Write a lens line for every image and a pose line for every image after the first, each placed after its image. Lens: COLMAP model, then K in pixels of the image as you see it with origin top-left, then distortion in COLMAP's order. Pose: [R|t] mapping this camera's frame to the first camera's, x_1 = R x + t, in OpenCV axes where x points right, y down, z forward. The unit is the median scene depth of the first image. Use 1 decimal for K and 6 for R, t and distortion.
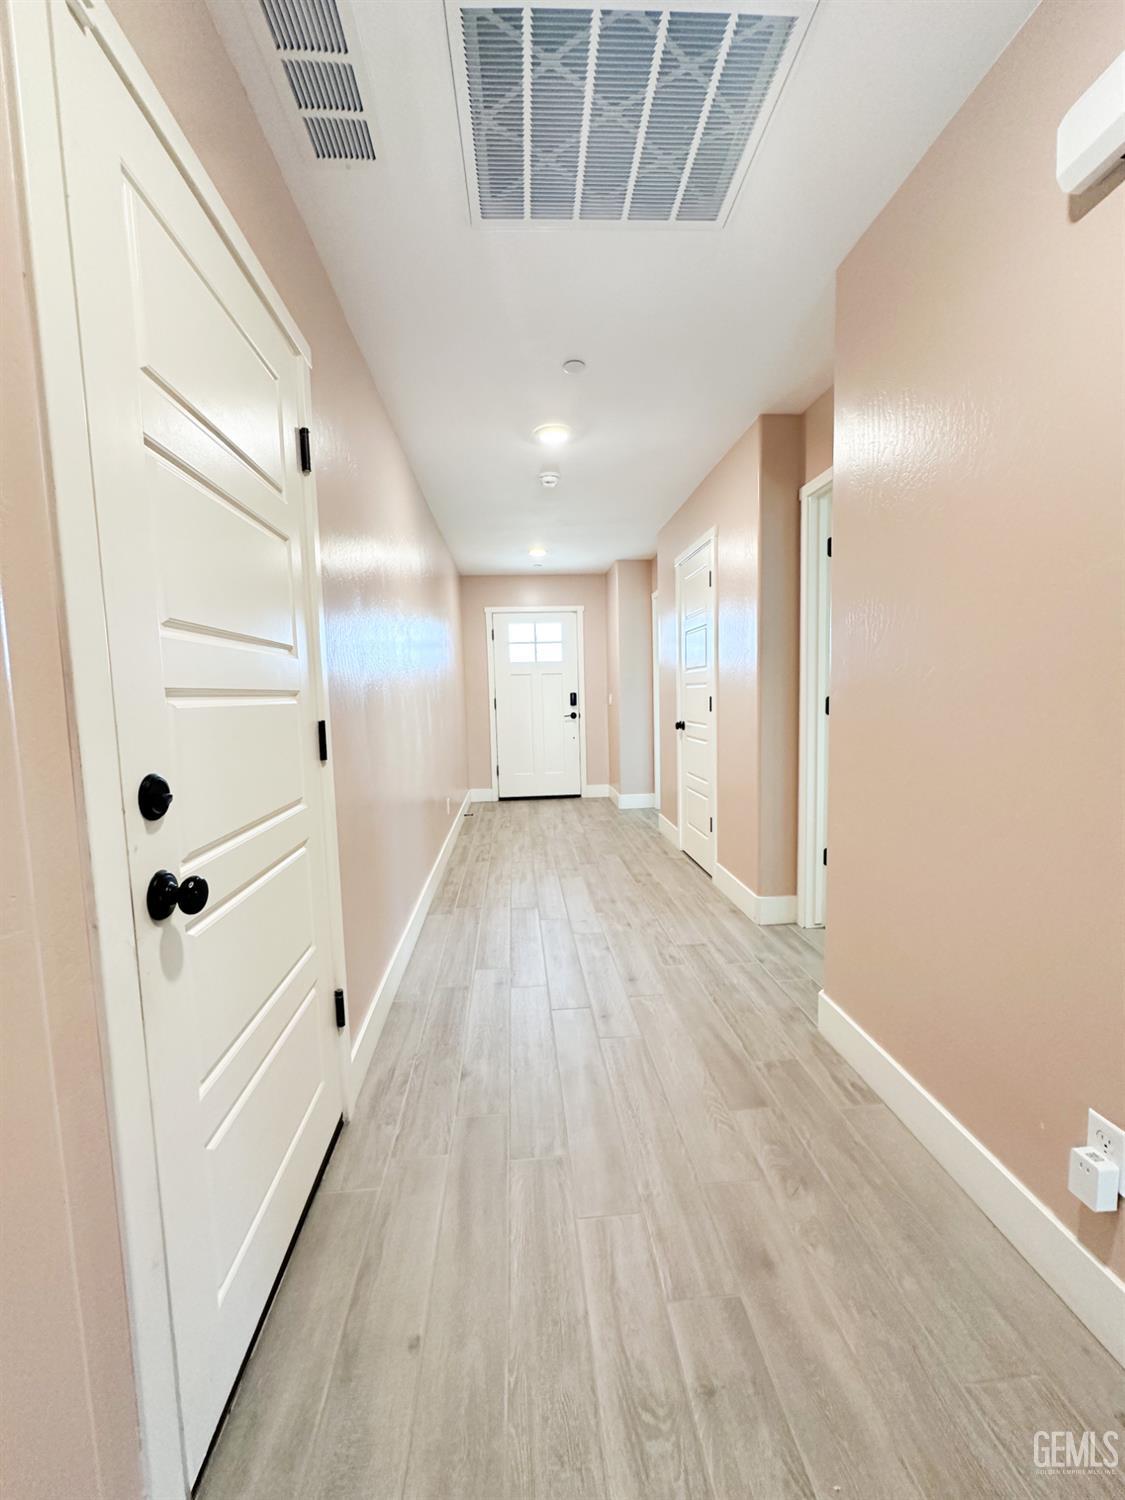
lens RADIAL K [[600.6, 0, 555.4], [0, 600.6, 742.7], [0, 0, 1]] dist [-0.009734, 0.002764]
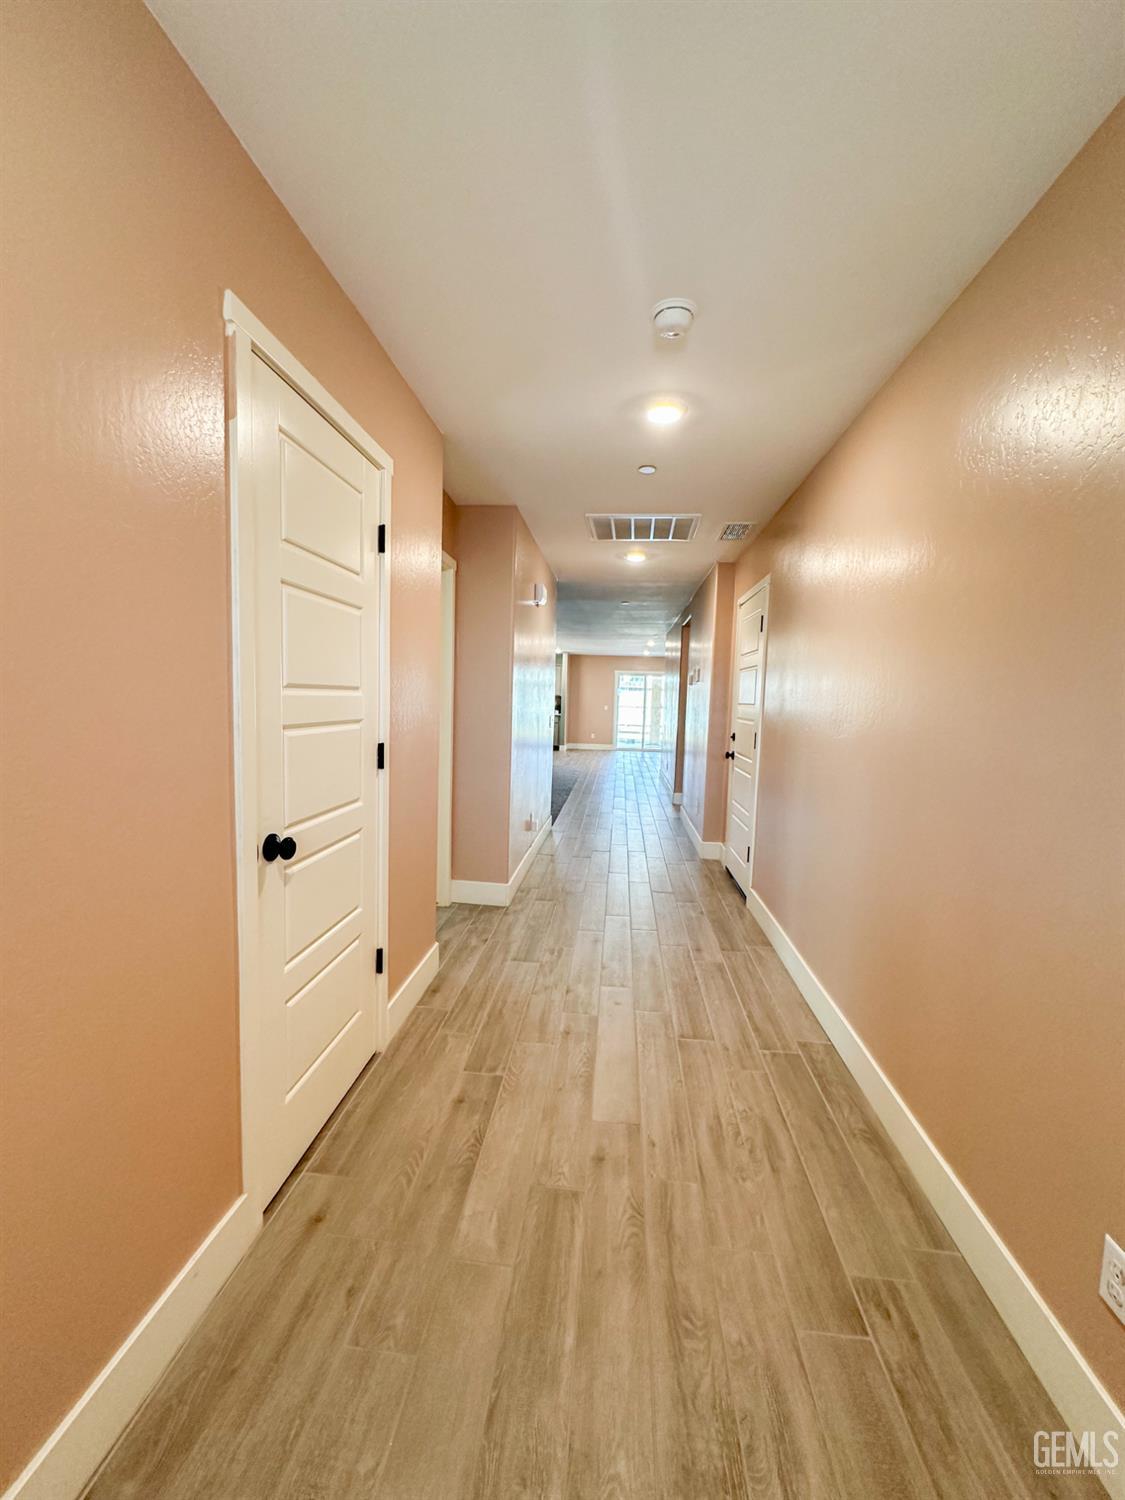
lens RADIAL K [[600.6, 0, 560.4], [0, 600.6, 743.3], [0, 0, 1]] dist [-0.009734, 0.002764]
pose [[-0.985617, -0.015124, 0.168314, -0.008883], [0.011209, 0.987943, 0.154409, -0.187336], [-0.168619, 0.154074, -0.973565, 1.748421]]
